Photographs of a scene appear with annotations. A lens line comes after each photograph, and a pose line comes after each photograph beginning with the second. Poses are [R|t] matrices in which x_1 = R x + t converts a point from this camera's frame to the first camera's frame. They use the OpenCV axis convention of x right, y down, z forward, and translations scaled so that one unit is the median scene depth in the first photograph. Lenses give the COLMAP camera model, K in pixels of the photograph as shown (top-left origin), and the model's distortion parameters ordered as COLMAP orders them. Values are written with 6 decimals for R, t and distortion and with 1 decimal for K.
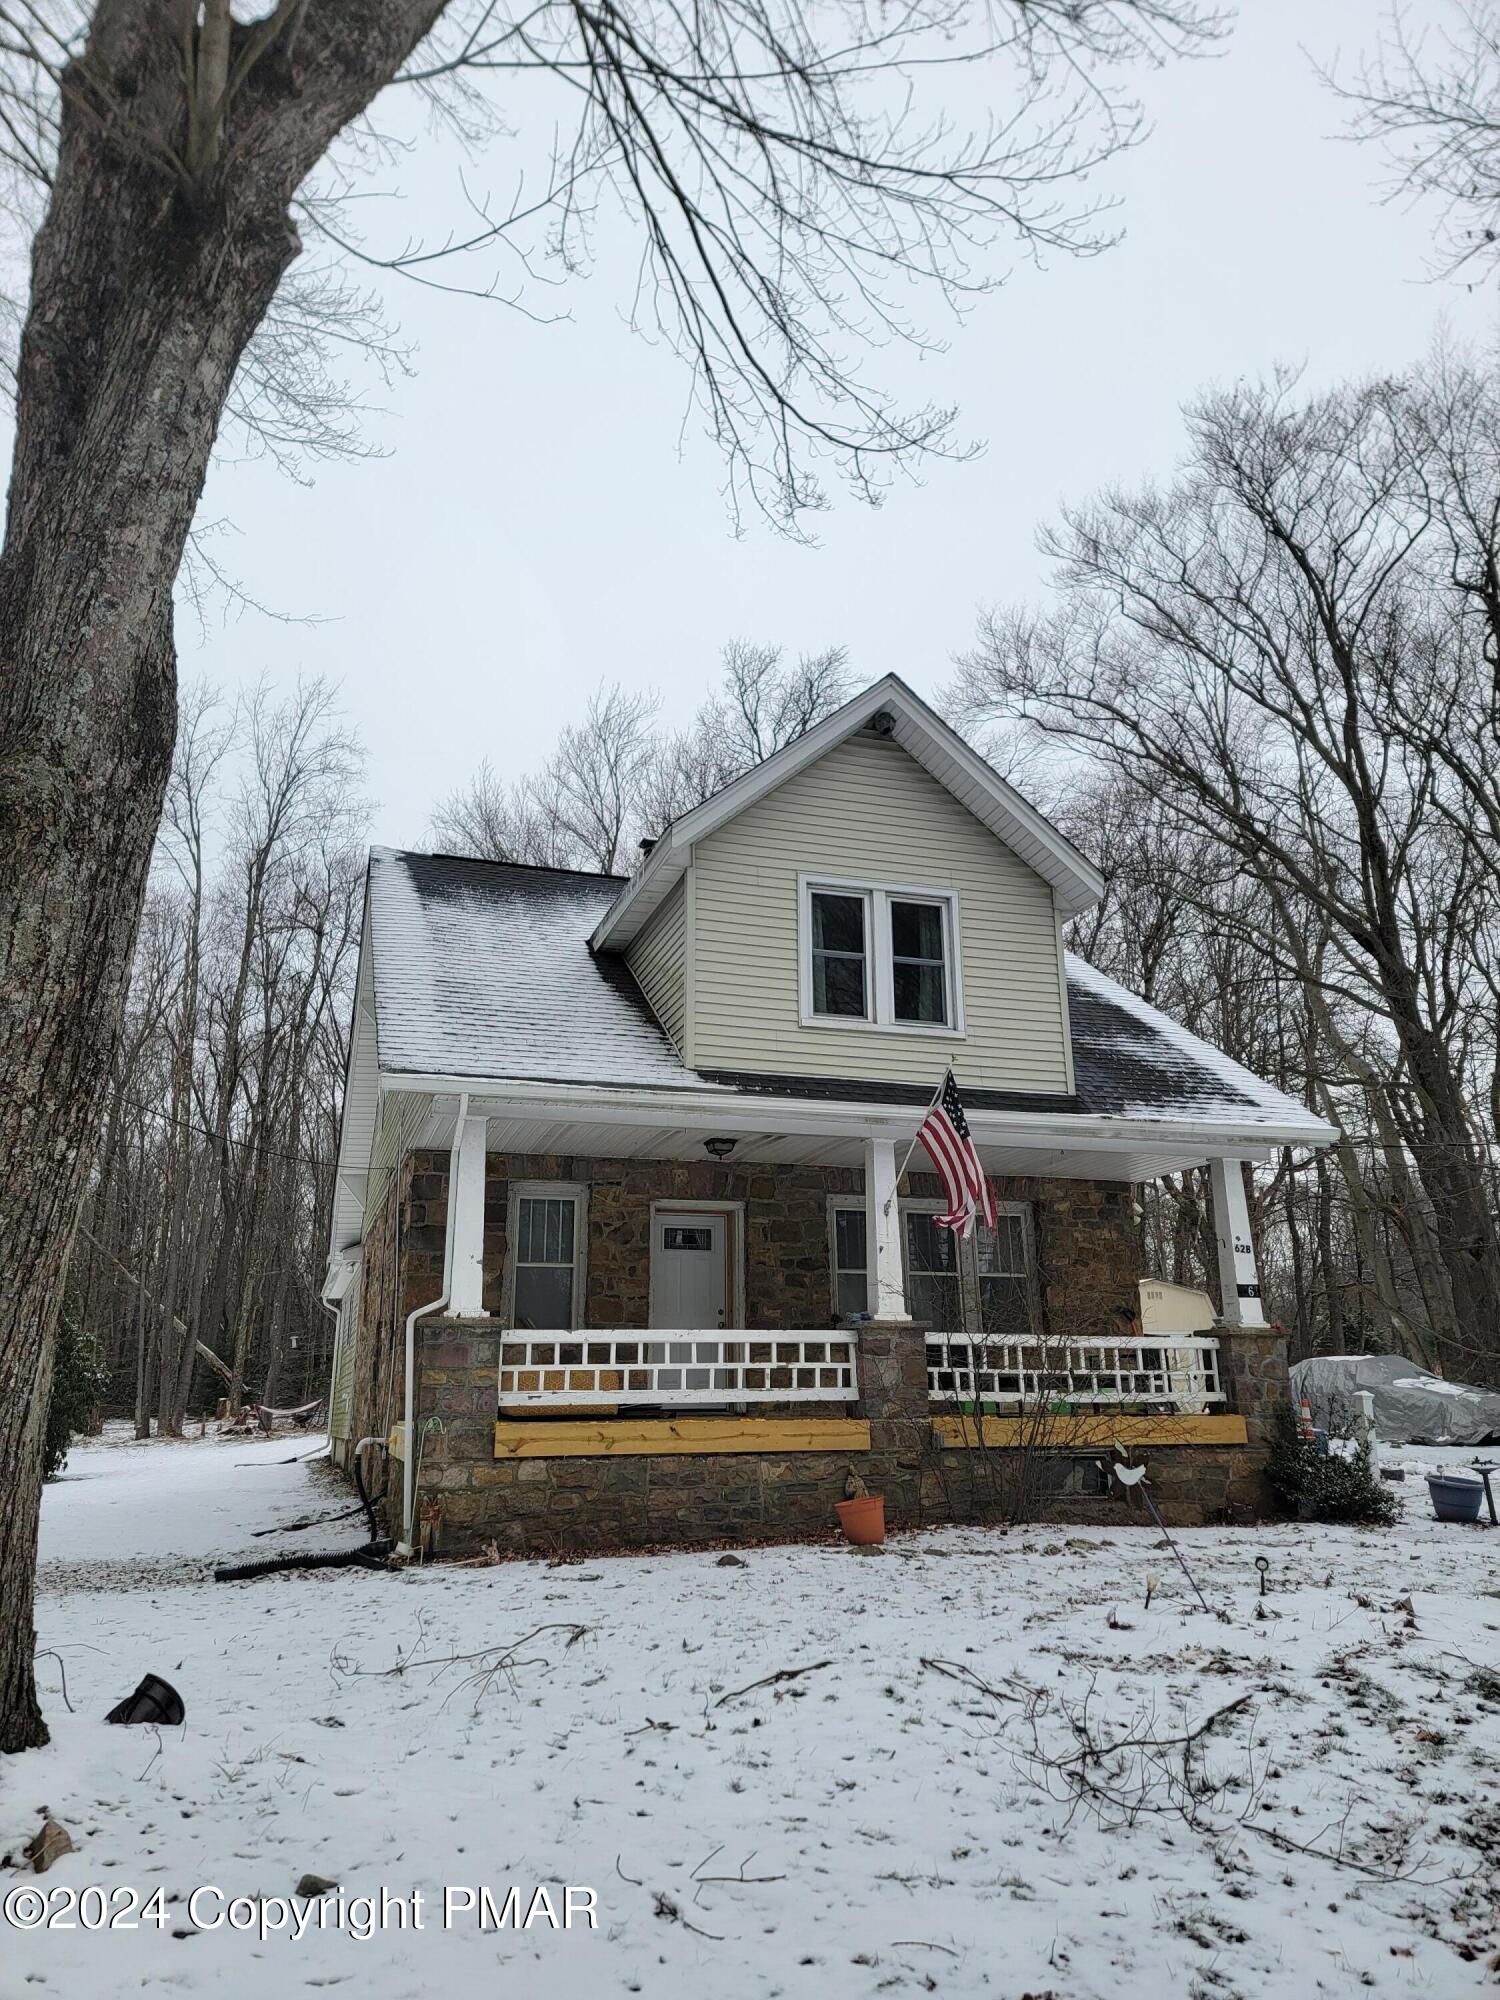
lens RADIAL K [[1373.0, 0, 739.2], [0, 1373.0, 992.2], [0, 0, 1]] dist [0.076705, -0.000313]
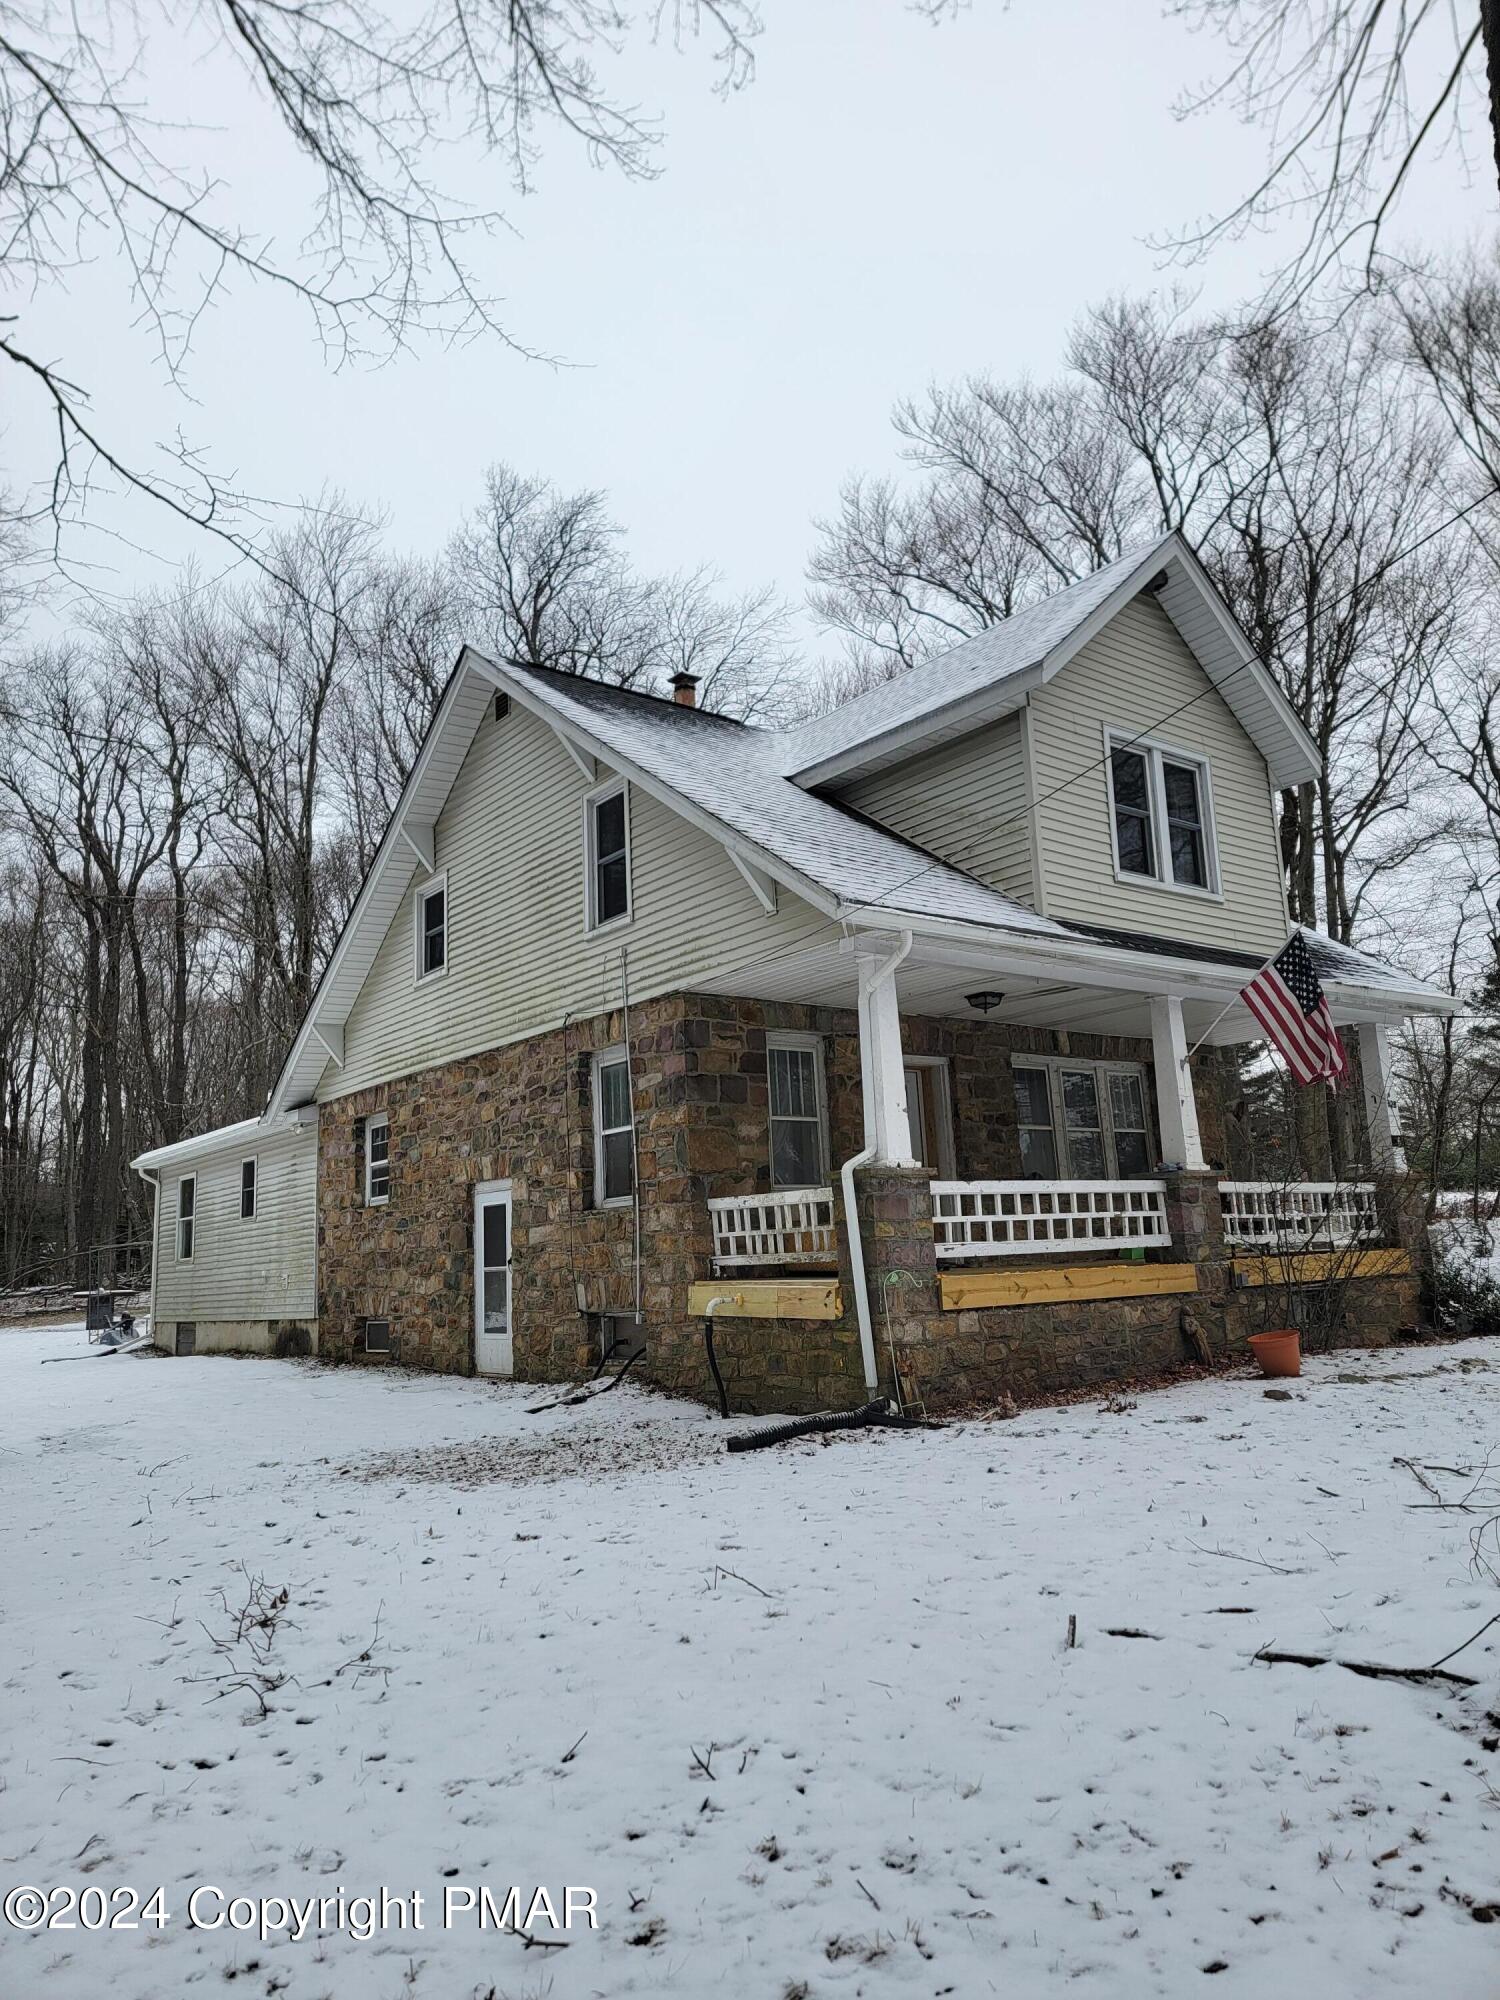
lens RADIAL K [[1373.0, 0, 739.2], [0, 1373.0, 992.2], [0, 0, 1]] dist [0.076705, -0.000313]
pose [[0.936035, 0.032988, 0.350358, -0.579534], [-0.063684, 0.995037, 0.076452, 0.047733], [-0.346097, -0.093874, 0.933491, 0.162130]]
